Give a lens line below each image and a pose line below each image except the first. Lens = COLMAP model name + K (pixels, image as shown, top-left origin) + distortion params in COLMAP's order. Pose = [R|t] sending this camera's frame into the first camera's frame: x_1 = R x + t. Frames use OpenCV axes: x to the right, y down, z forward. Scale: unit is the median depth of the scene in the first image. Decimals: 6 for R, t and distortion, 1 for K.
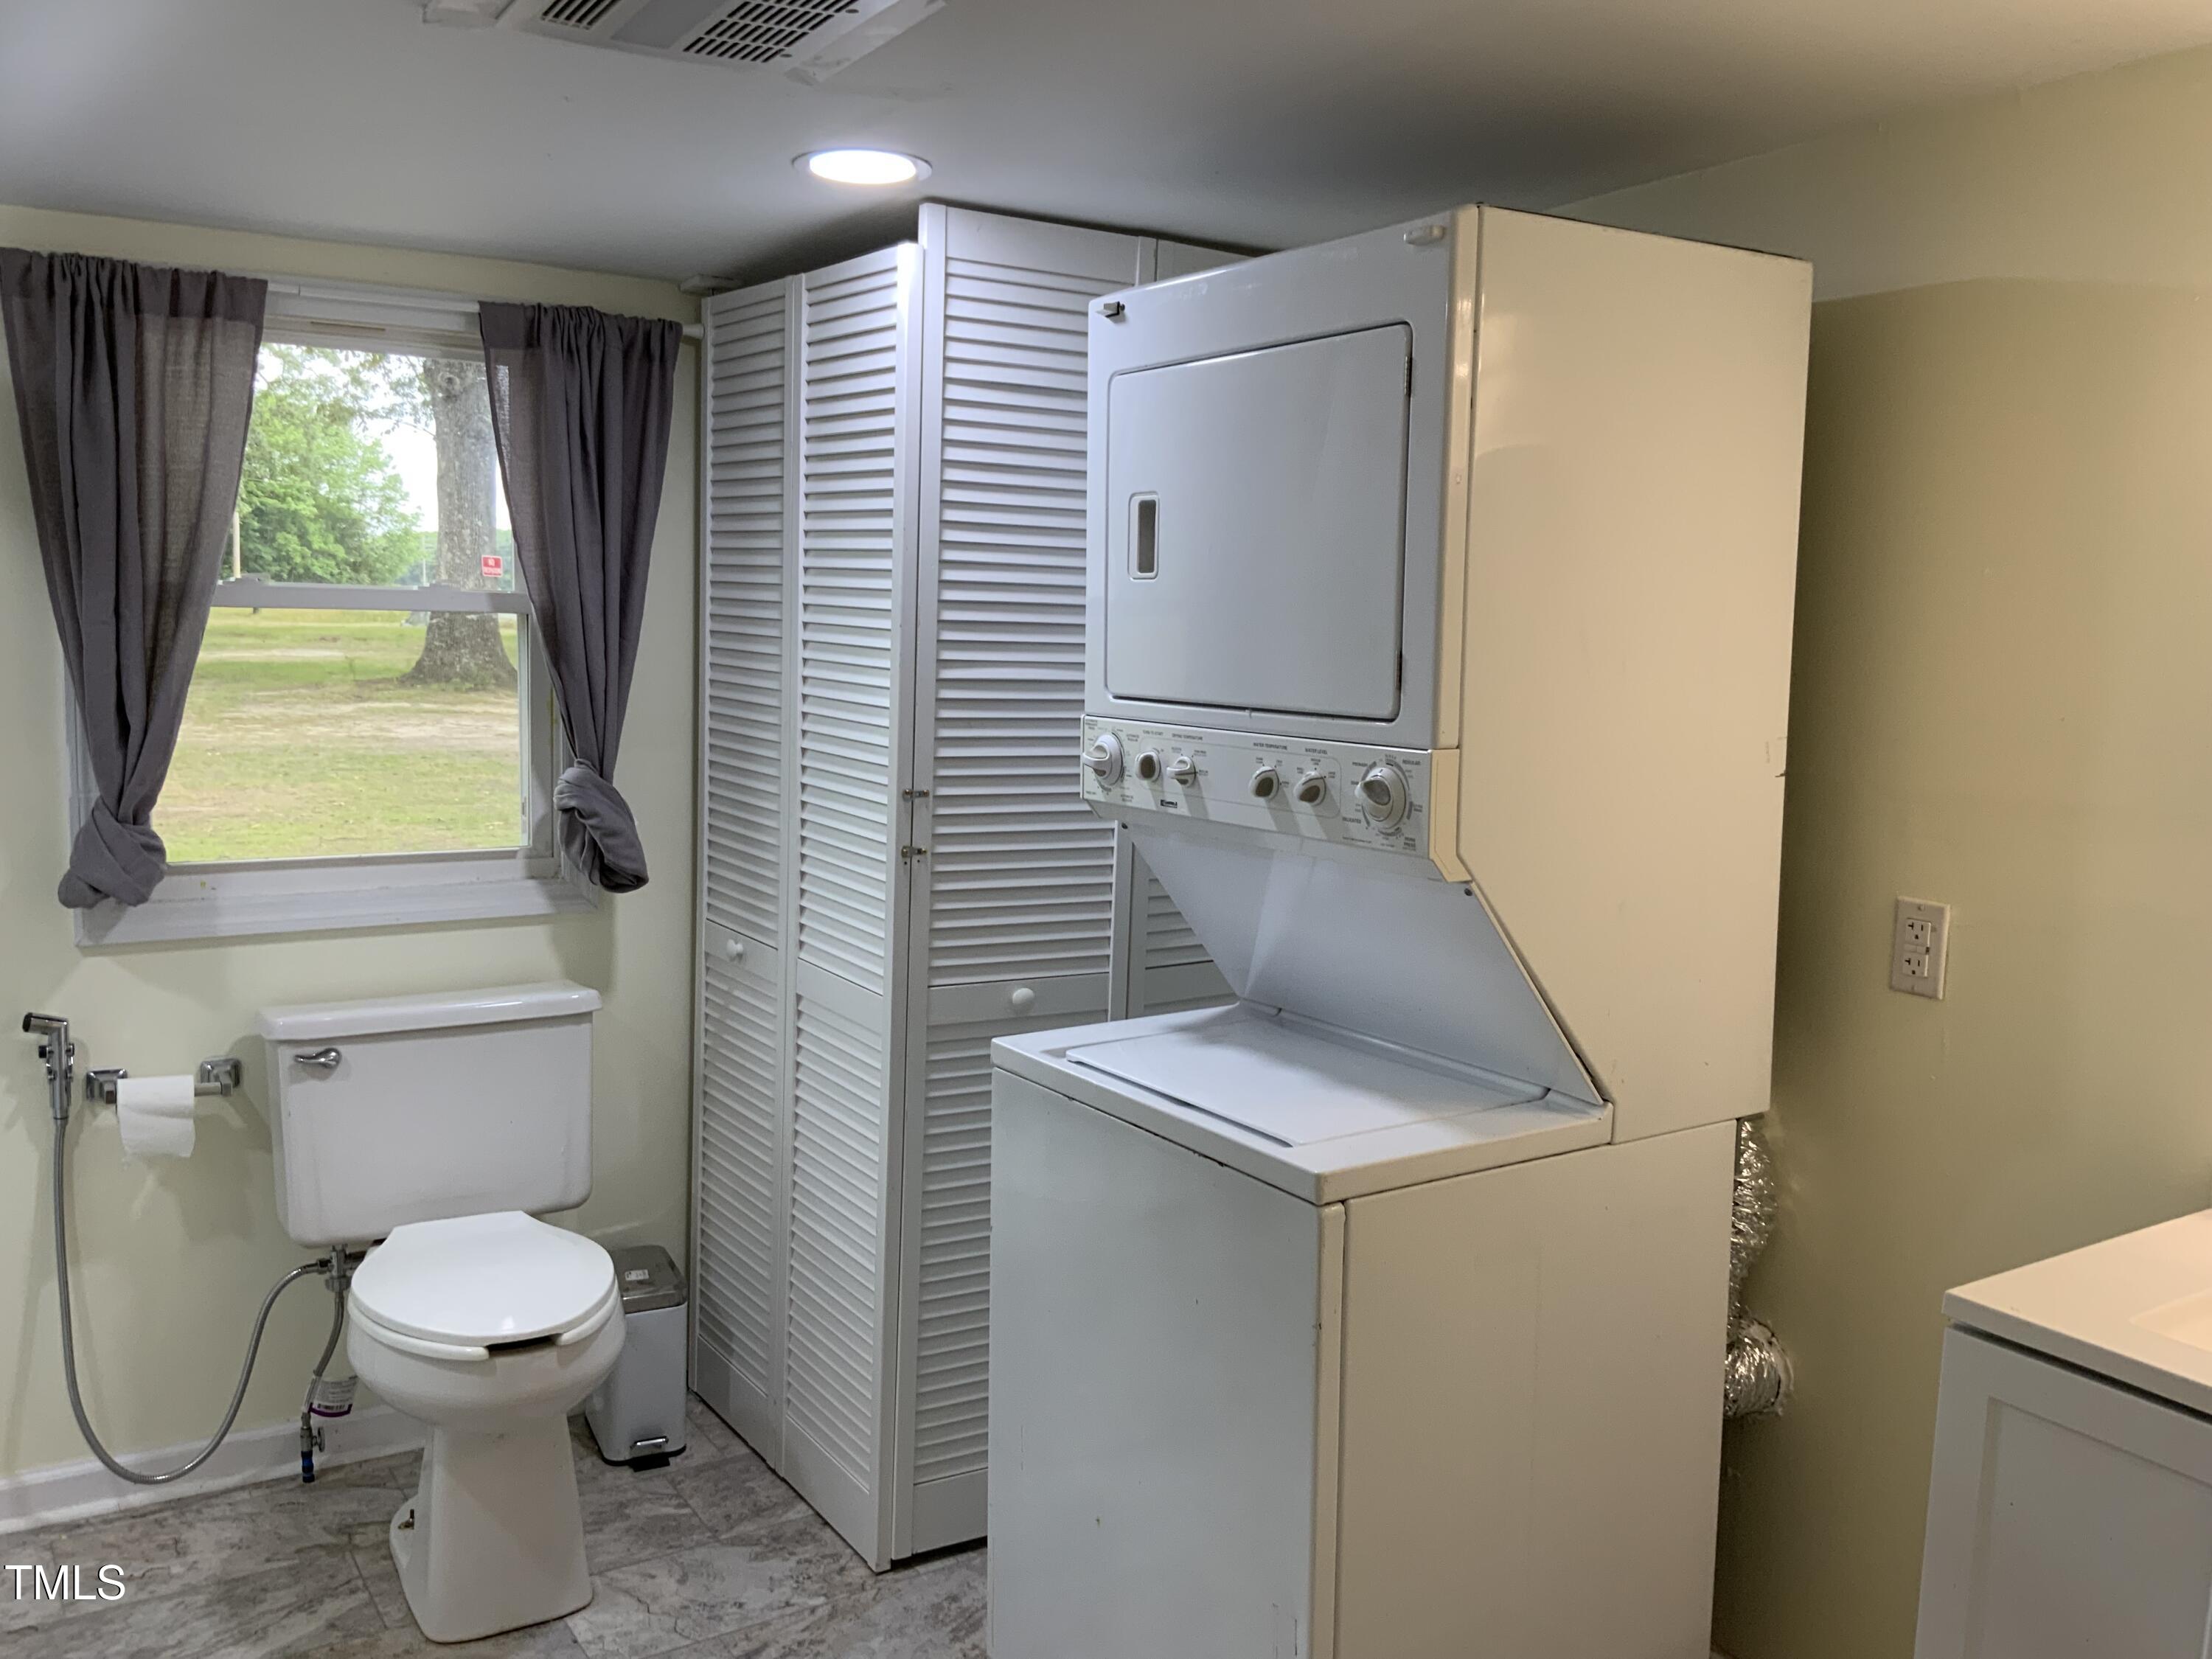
lens RADIAL K [[1867.4, 0, 1101.6], [0, 1867.4, 821.4], [0, 0, 1]] dist [0.098052, -0.121389]
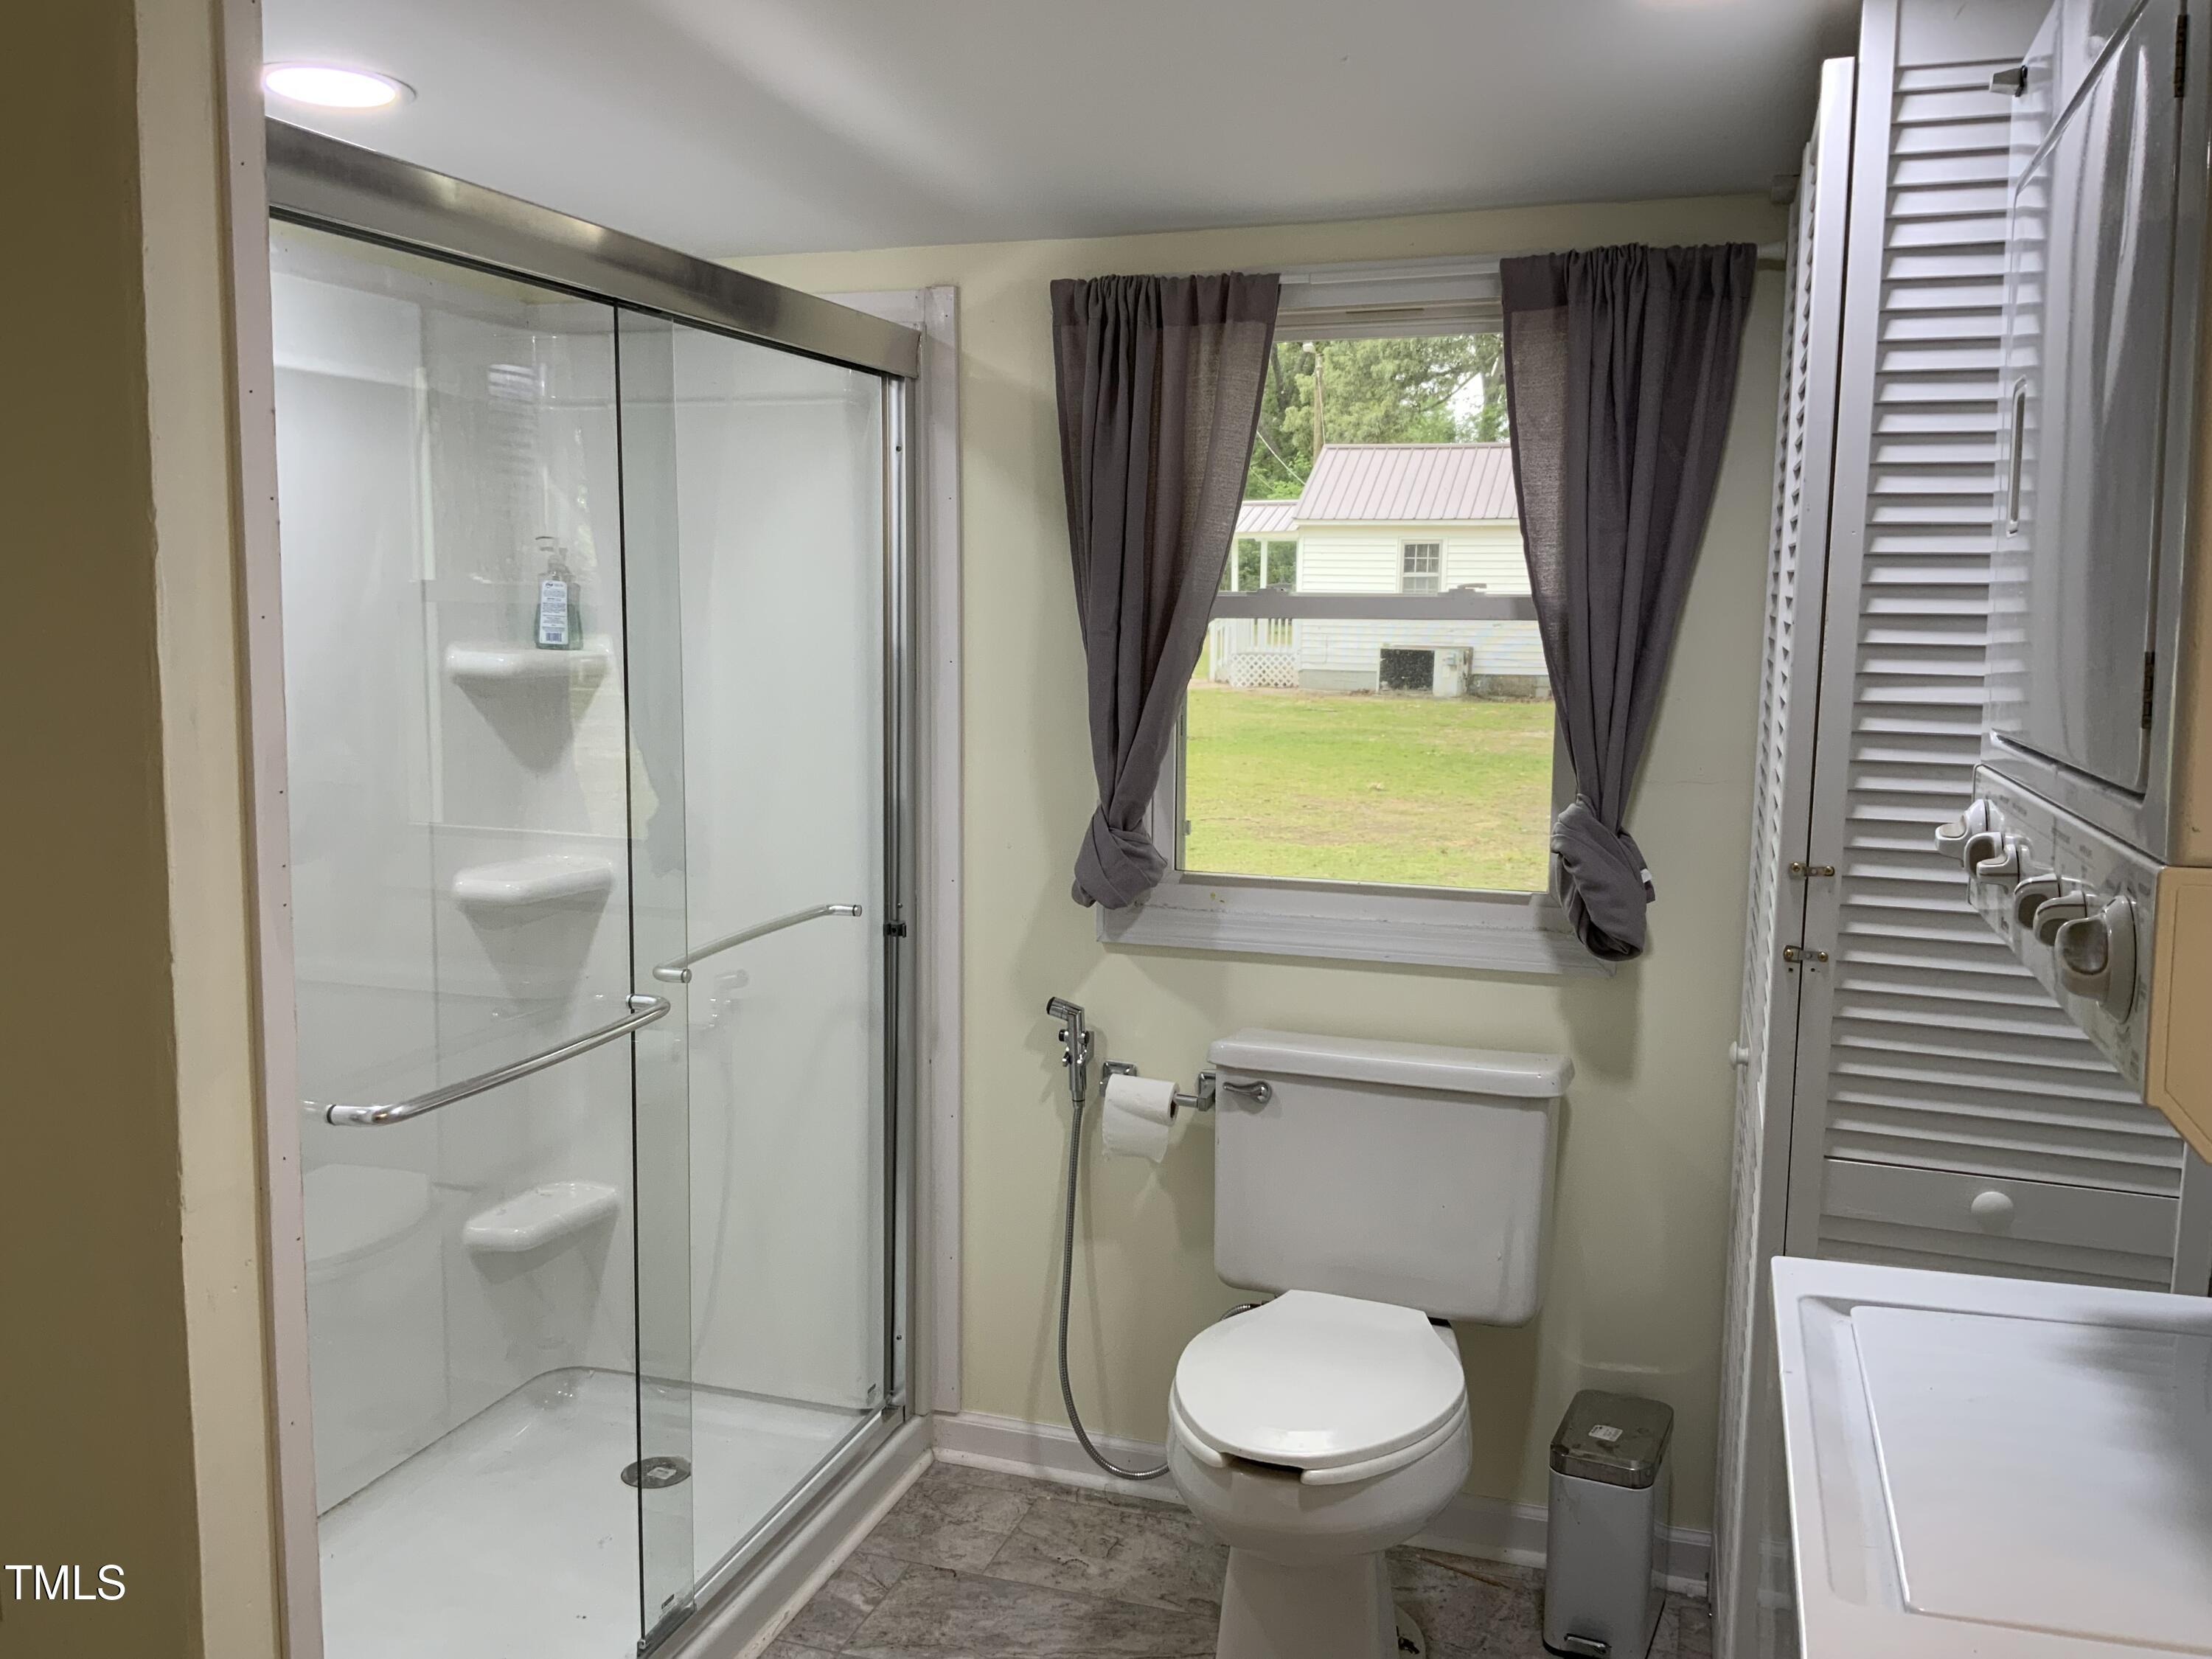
lens RADIAL K [[1867.4, 0, 1101.6], [0, 1867.4, 821.4], [0, 0, 1]] dist [0.098052, -0.121389]
pose [[0.627134, 0.073268, -0.775458, 0.257082], [-0.084065, 0.996118, 0.026131, -0.027409], [0.774362, 0.048802, 0.630858, 0.344349]]
